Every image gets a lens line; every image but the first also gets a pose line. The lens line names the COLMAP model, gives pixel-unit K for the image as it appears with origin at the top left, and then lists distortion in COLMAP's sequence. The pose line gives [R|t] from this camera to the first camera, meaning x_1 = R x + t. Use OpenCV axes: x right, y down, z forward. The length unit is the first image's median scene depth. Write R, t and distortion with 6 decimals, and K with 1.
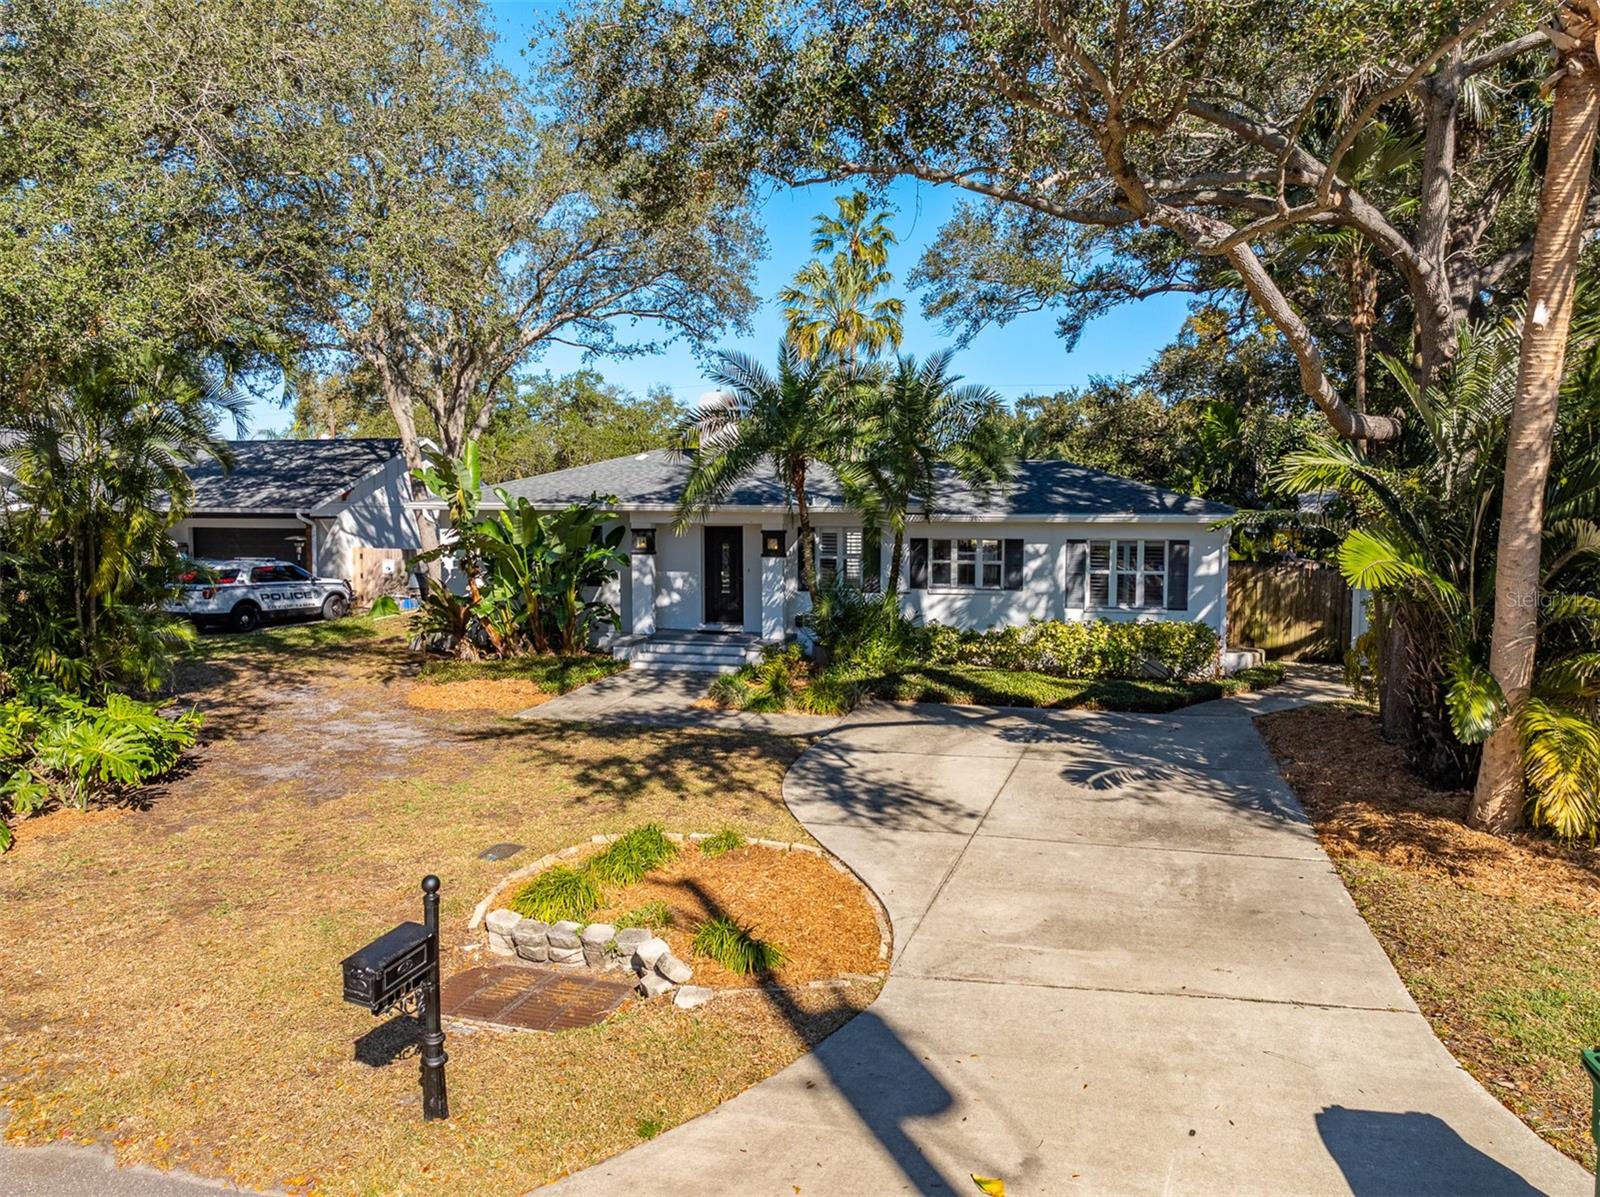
lens RADIAL K [[1107.6, 0, 798.2], [0, 1107.6, 623.0], [0, 0, 1]] dist [-0.028299, 0.003807]
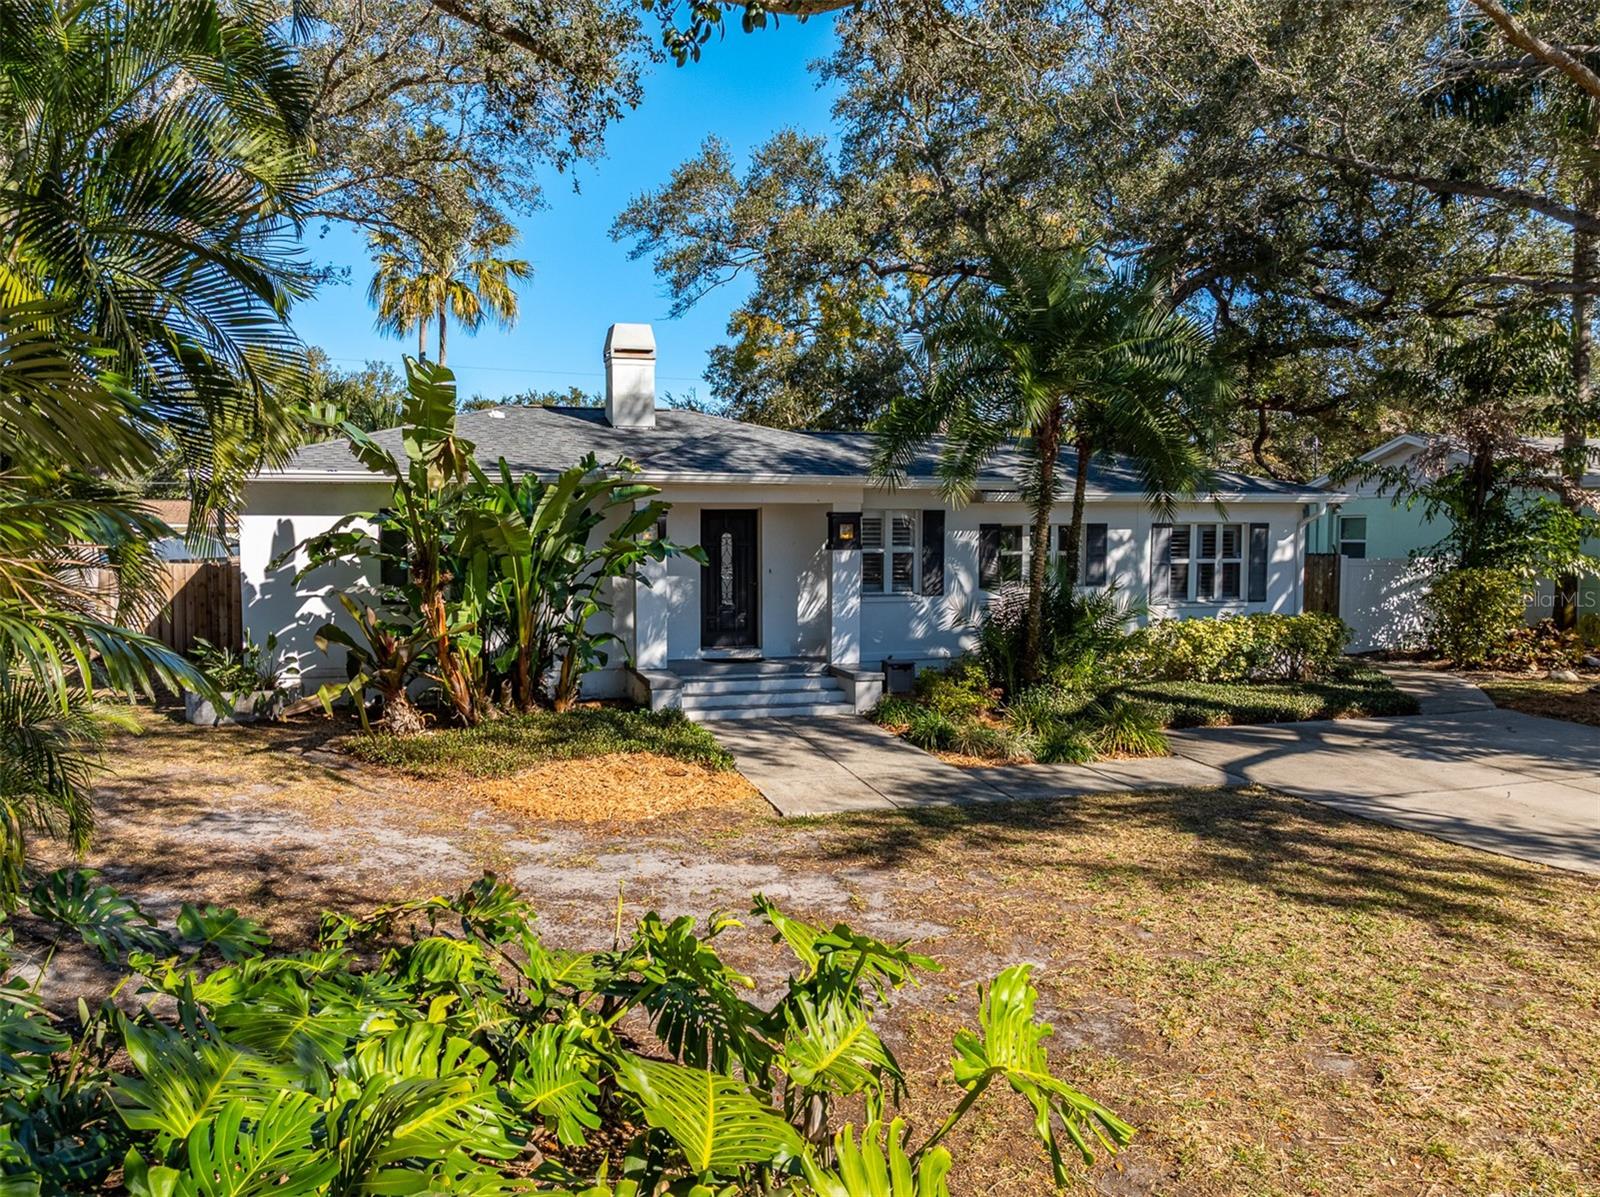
lens RADIAL K [[1147.4, 0, 717.3], [0, 1147.4, 636.6], [0, 0, 1]] dist [-0.023314, 0.007638]
pose [[0.861630, -0.049647, 0.505104, -0.483848], [0.055335, 0.998461, 0.003748, -0.010580], [-0.504512, 0.024721, 0.863051, 0.407597]]
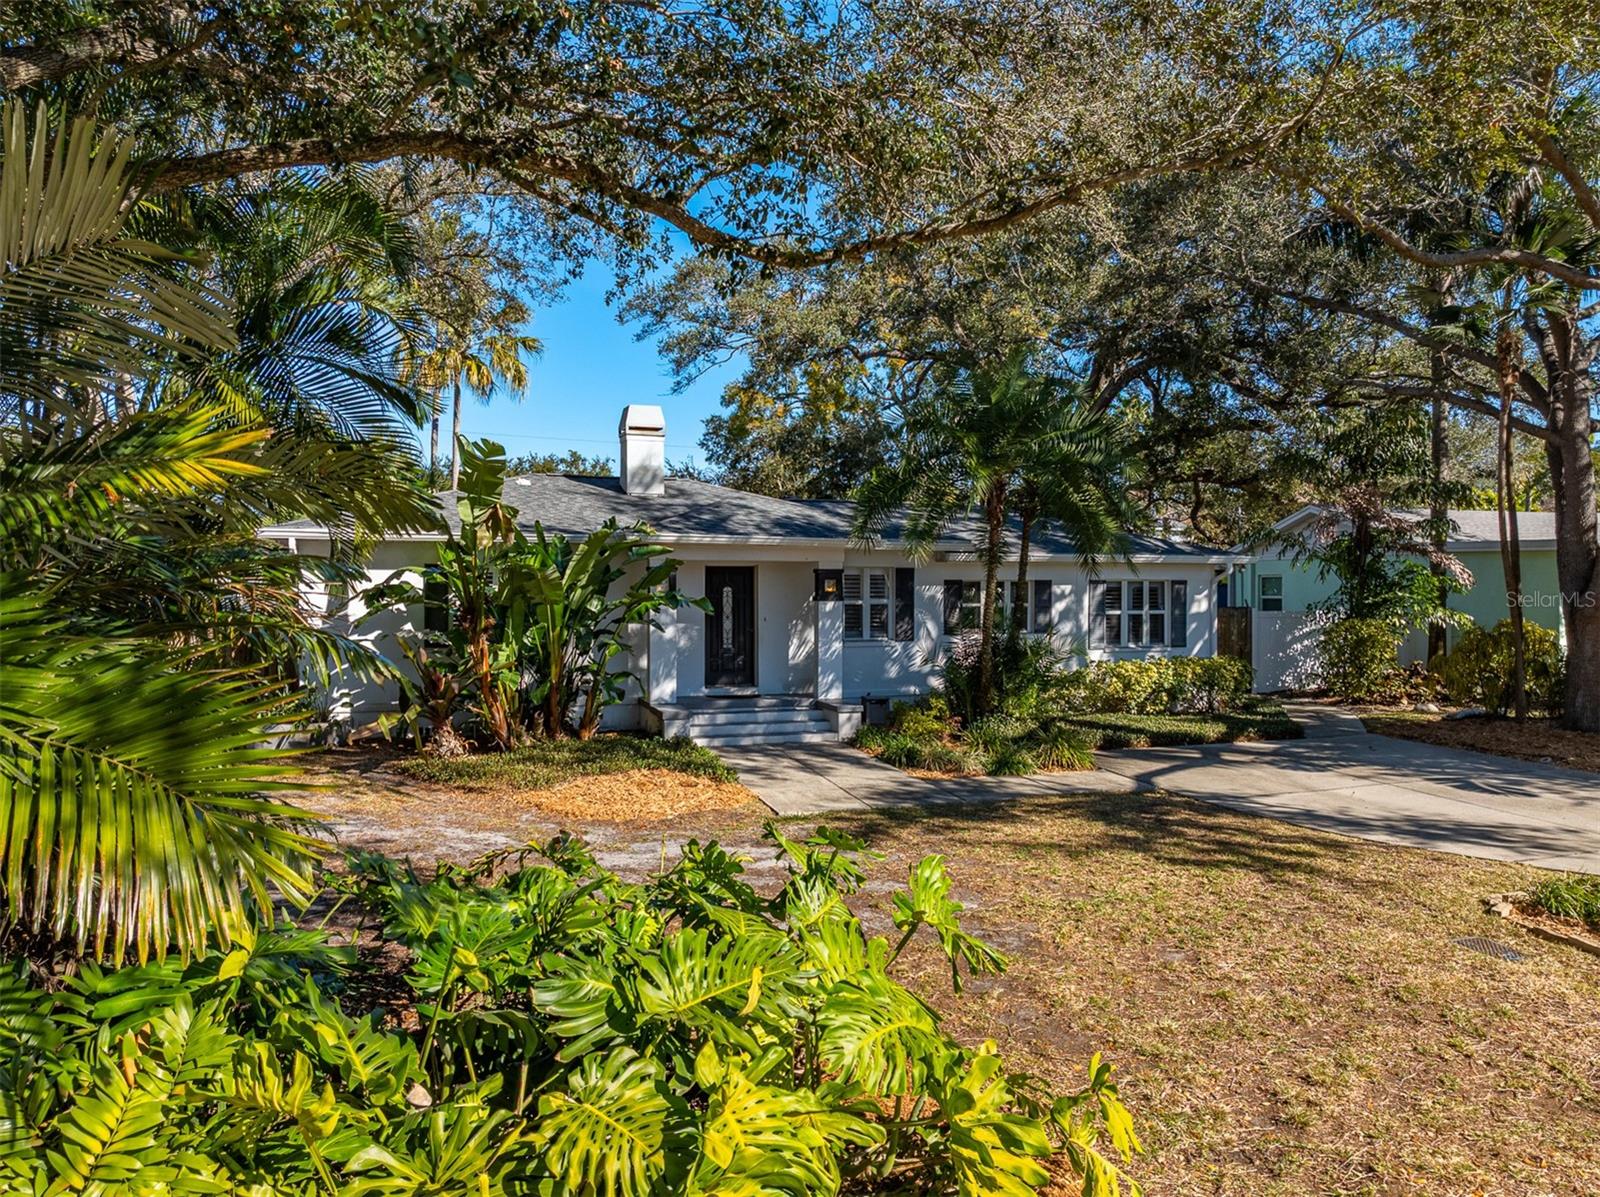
lens RADIAL K [[1116.7, 0, 800.9], [0, 1116.7, 625.9], [0, 0, 1]] dist [-0.020227, 0.004130]
pose [[0.816833, -0.018669, 0.576572, -0.541564], [0.058302, 0.997030, -0.050315, 0.000887], [-0.573921, 0.074714, 0.815496, 0.327316]]
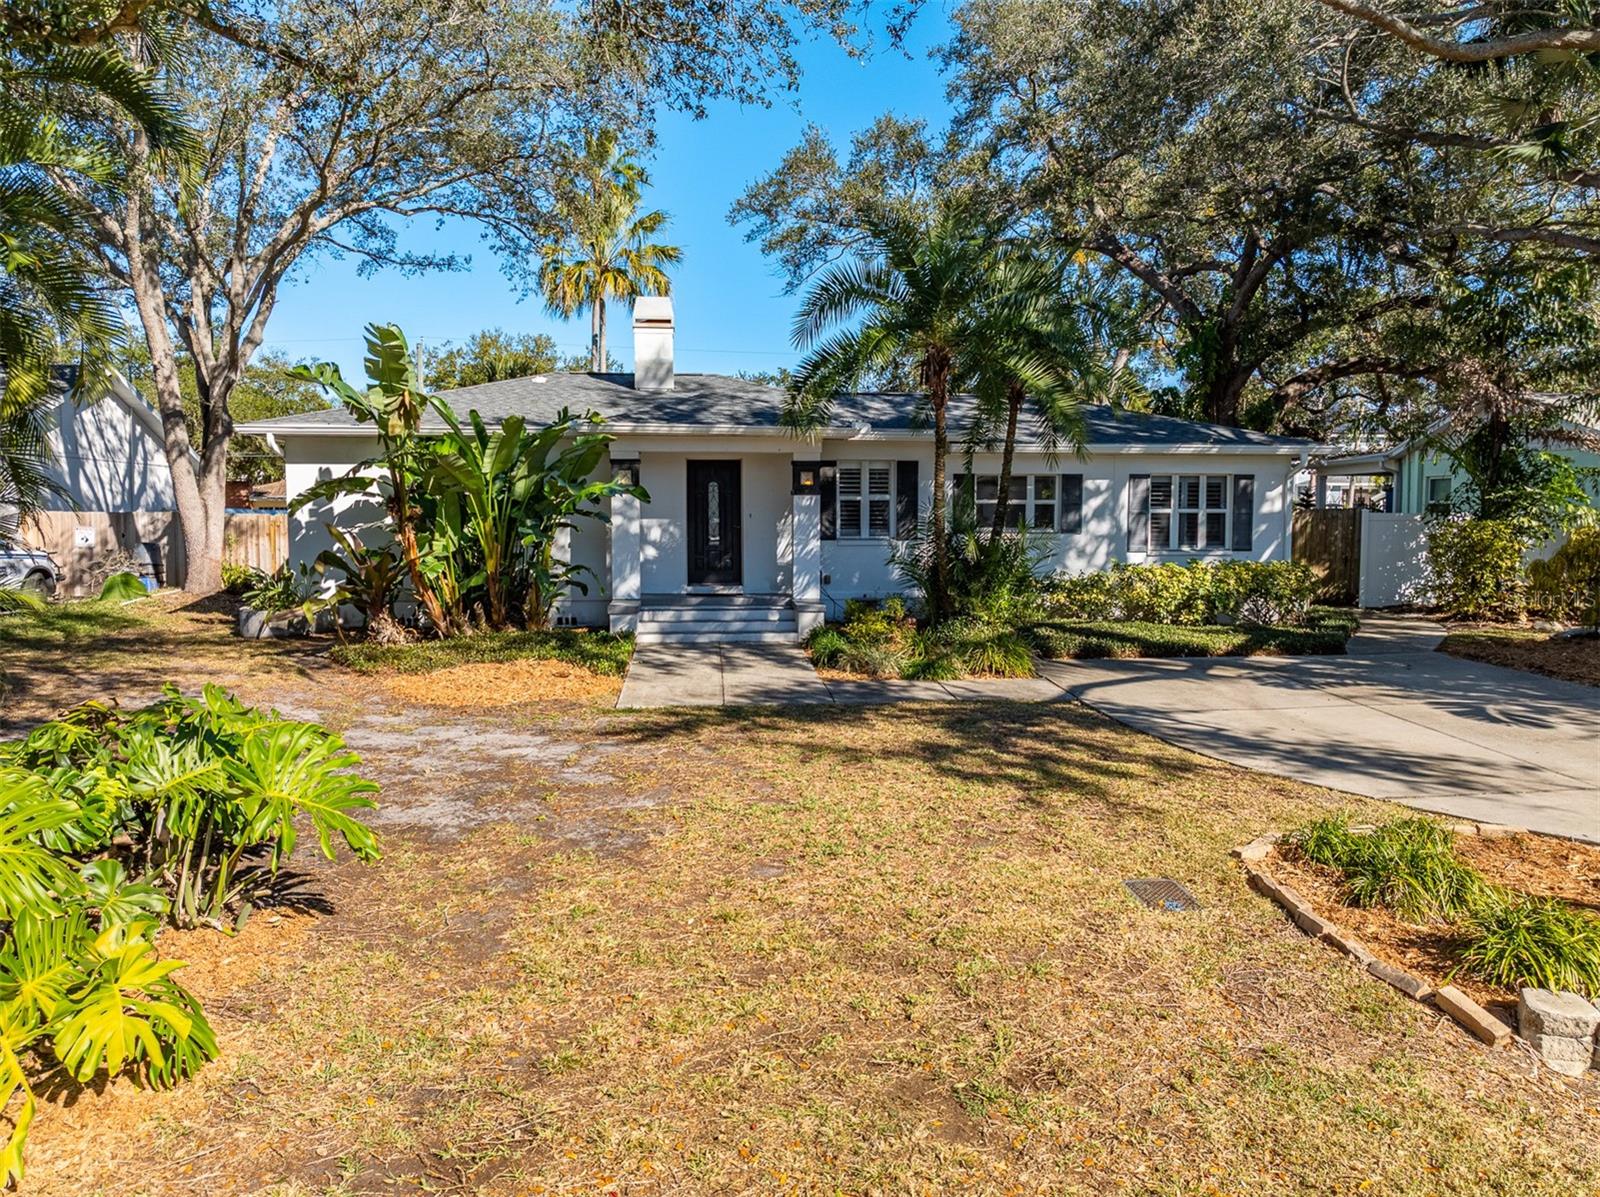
lens RADIAL K [[1107.6, 0, 798.2], [0, 1107.6, 623.0], [0, 0, 1]] dist [-0.028299, 0.003807]
pose [[0.927801, -0.037728, 0.371163, -0.333489], [0.038003, 0.999256, 0.006575, 0.027435], [-0.371135, 0.008005, 0.928545, 0.271559]]
